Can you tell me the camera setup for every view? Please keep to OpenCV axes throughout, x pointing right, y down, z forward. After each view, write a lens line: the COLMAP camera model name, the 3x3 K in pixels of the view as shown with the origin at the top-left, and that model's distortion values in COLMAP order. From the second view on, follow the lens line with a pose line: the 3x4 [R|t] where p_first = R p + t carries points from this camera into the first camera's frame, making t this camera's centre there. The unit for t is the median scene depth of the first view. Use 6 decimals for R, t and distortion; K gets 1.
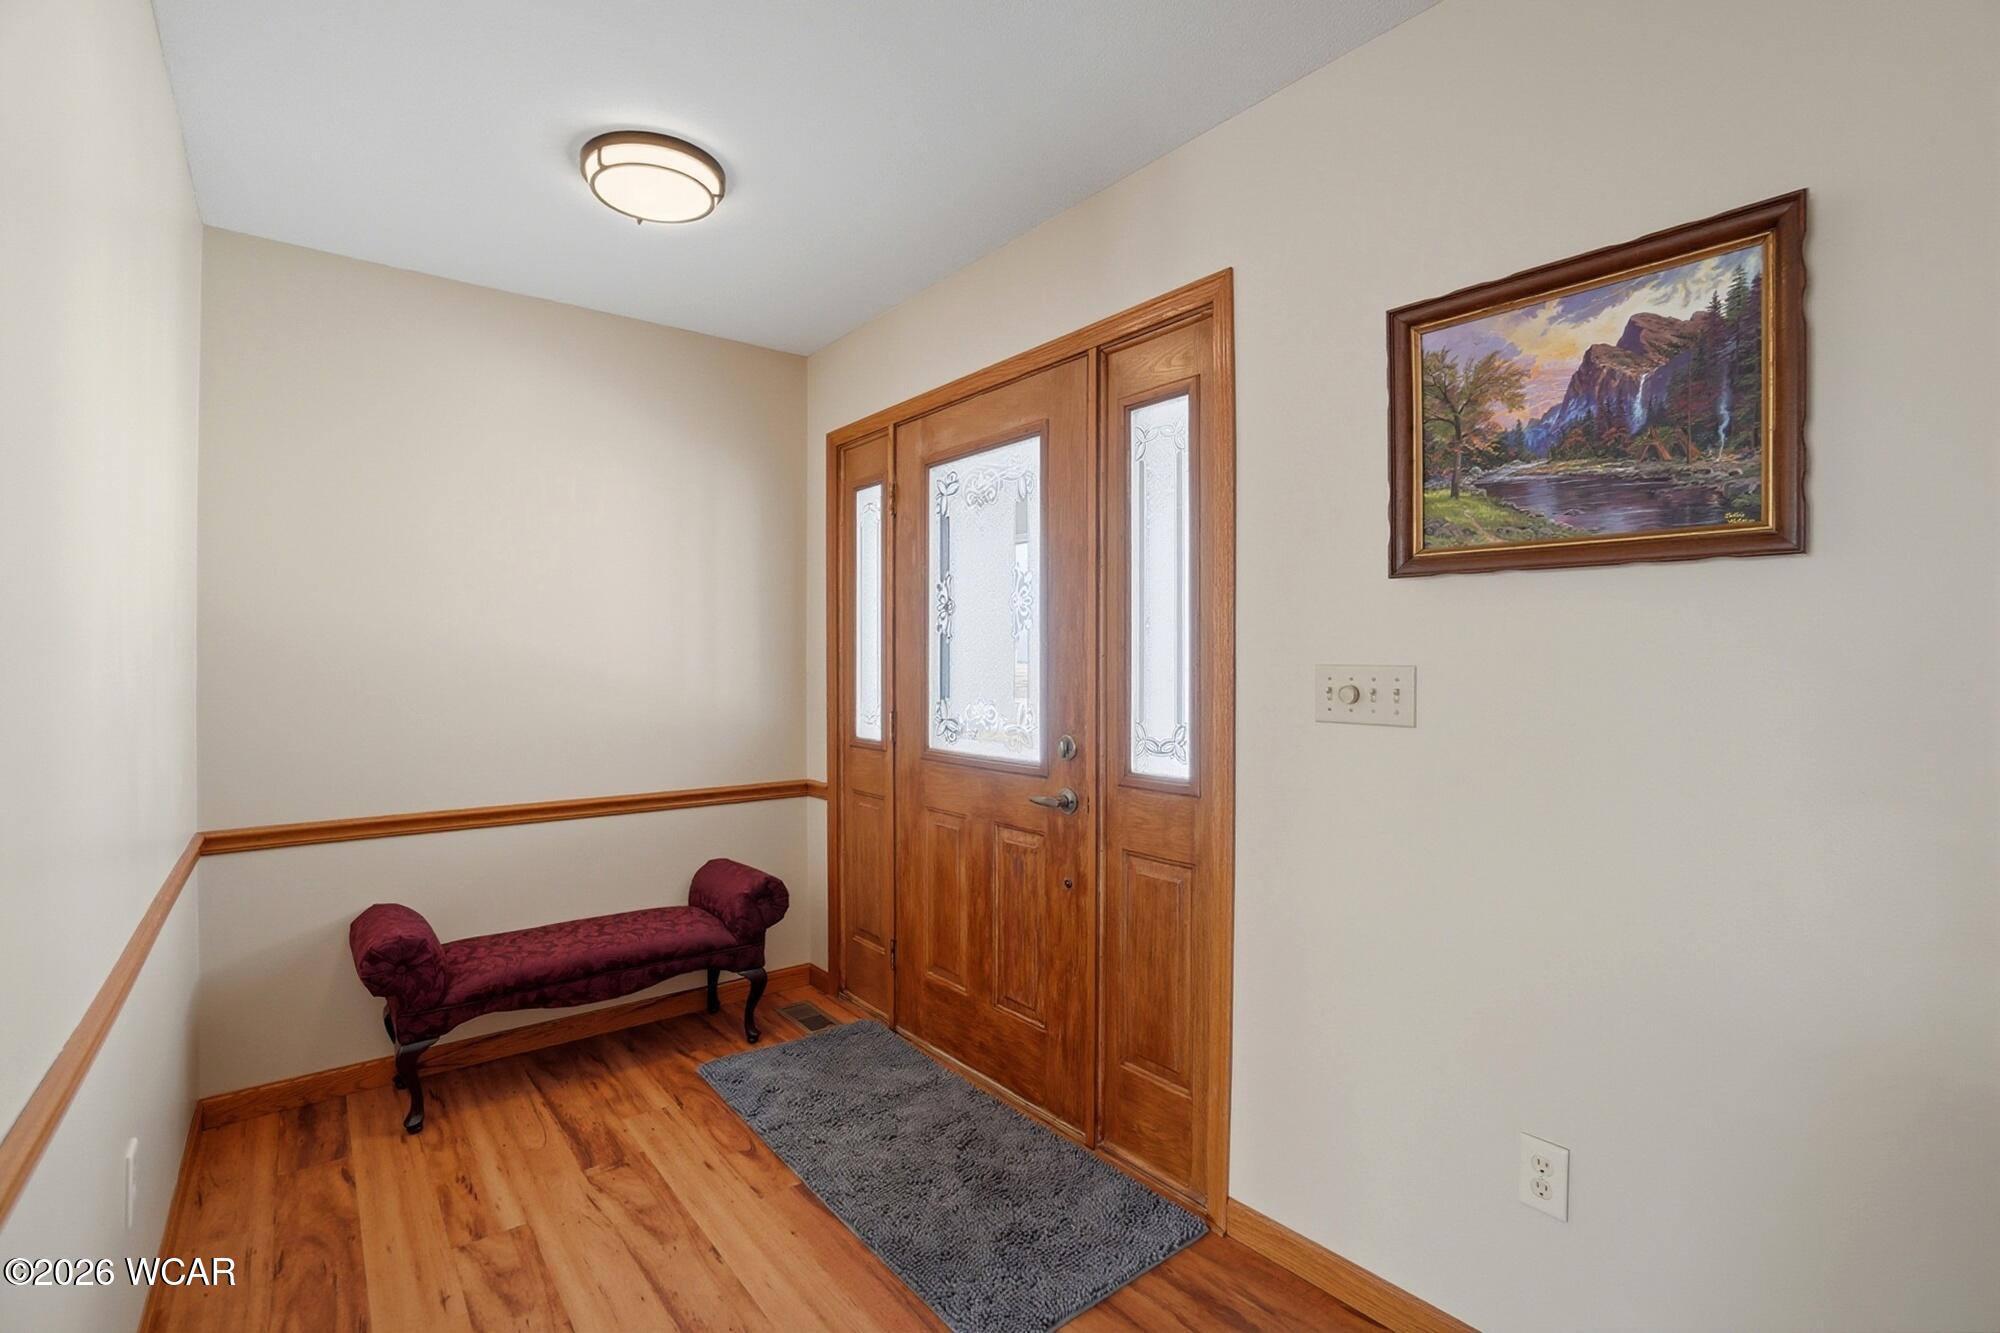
lens RADIAL K [[900.9, 0, 1001.6], [0, 900.9, 664.2], [0, 0, 1]] dist [-0.060214, 0.020619]
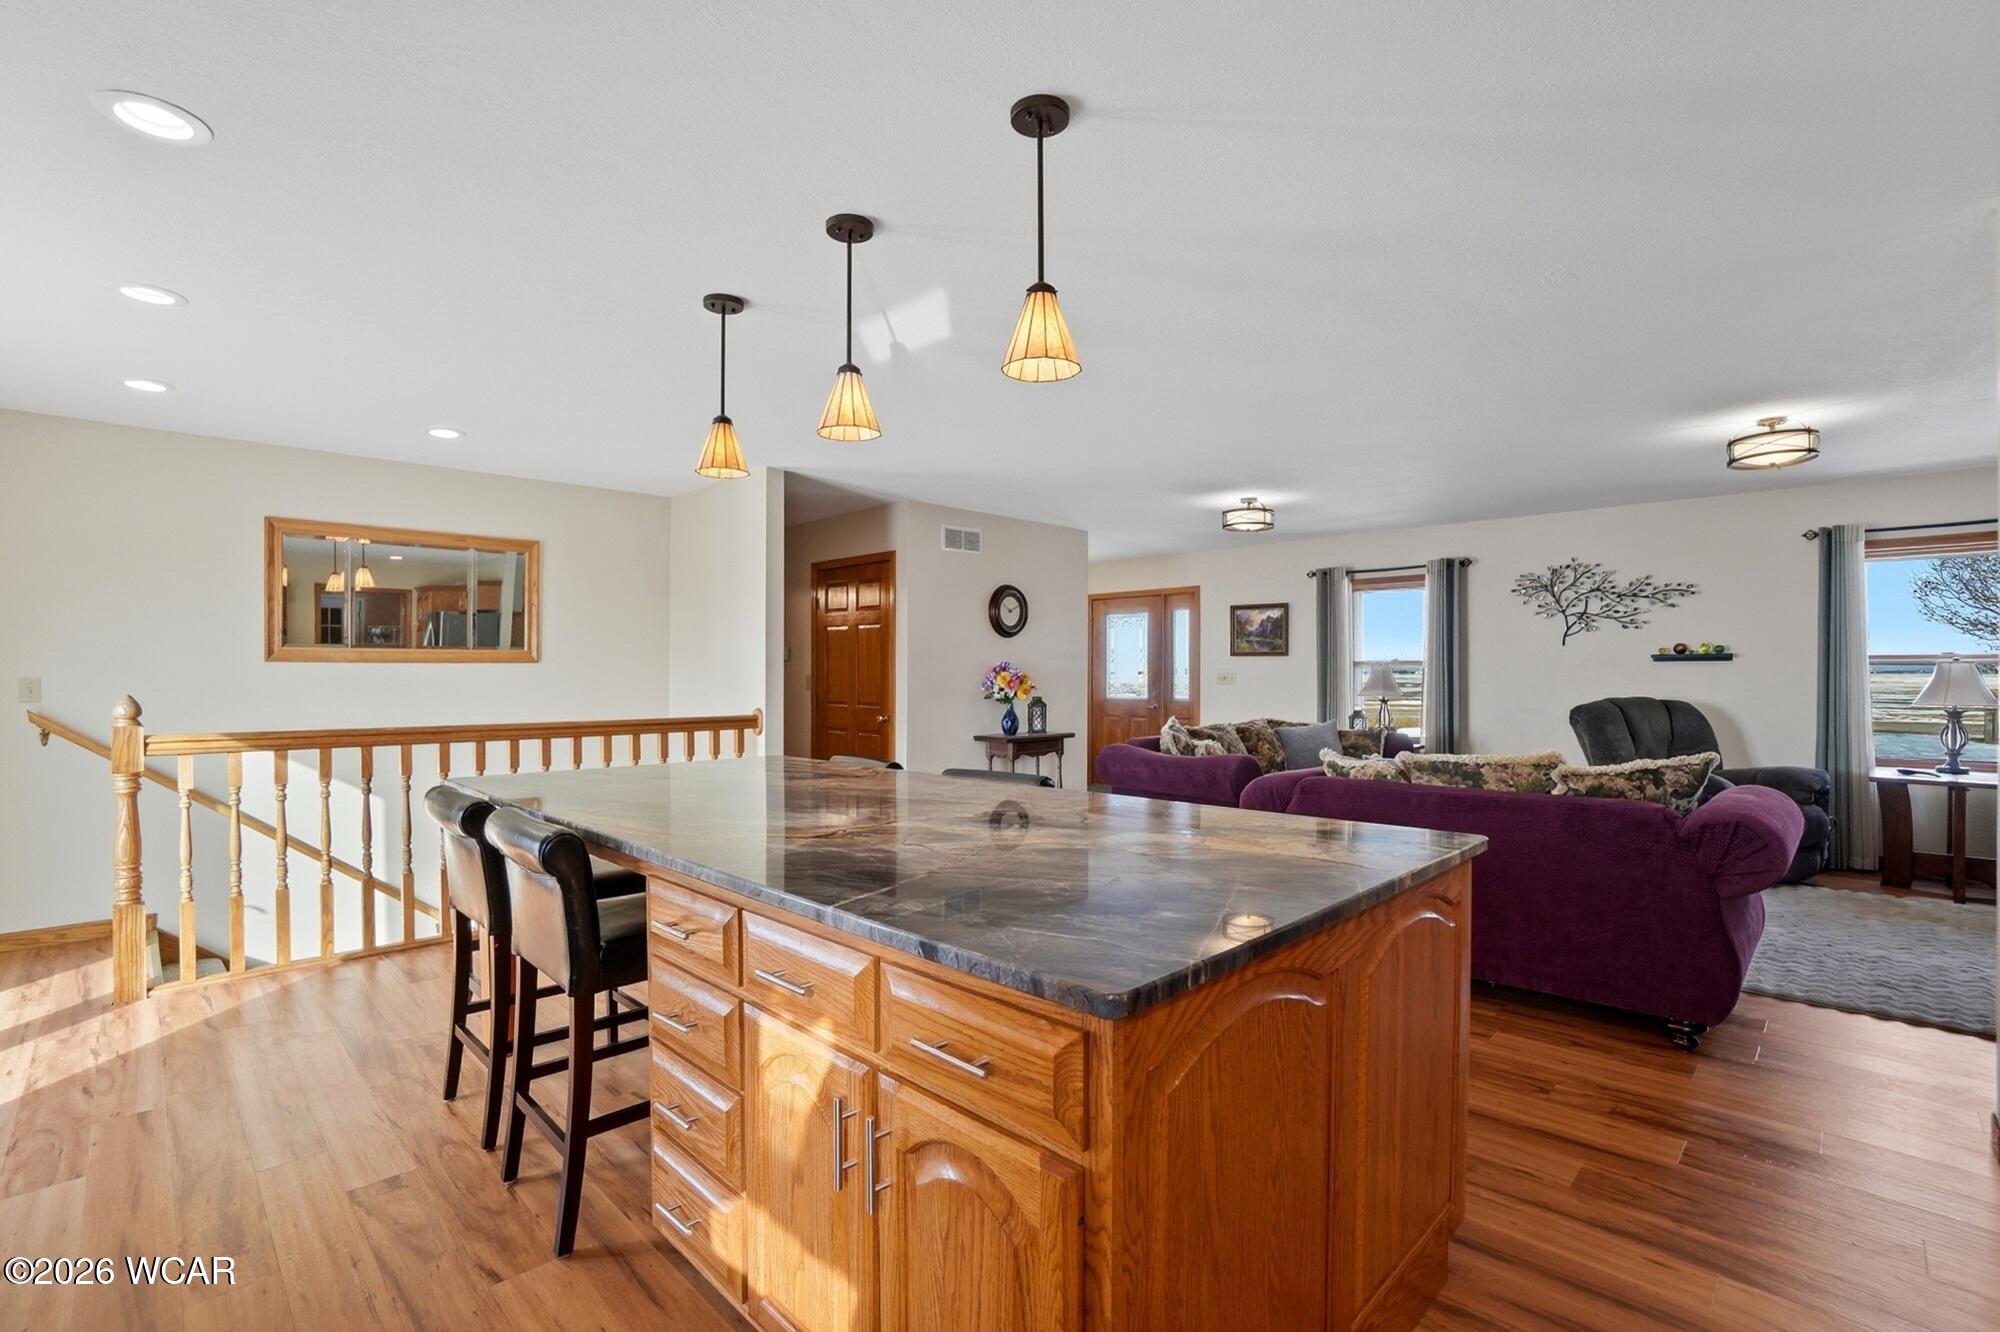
lens RADIAL K [[900.9, 0, 998.7], [0, 900.9, 677.0], [0, 0, 1]] dist [-0.060214, 0.020619]
pose [[0.995526, 0.000901, 0.094488, -1.551536], [-0.000592, 0.999994, -0.003297, 0.050660], [-0.094491, 0.003226, 0.995521, -4.495840]]
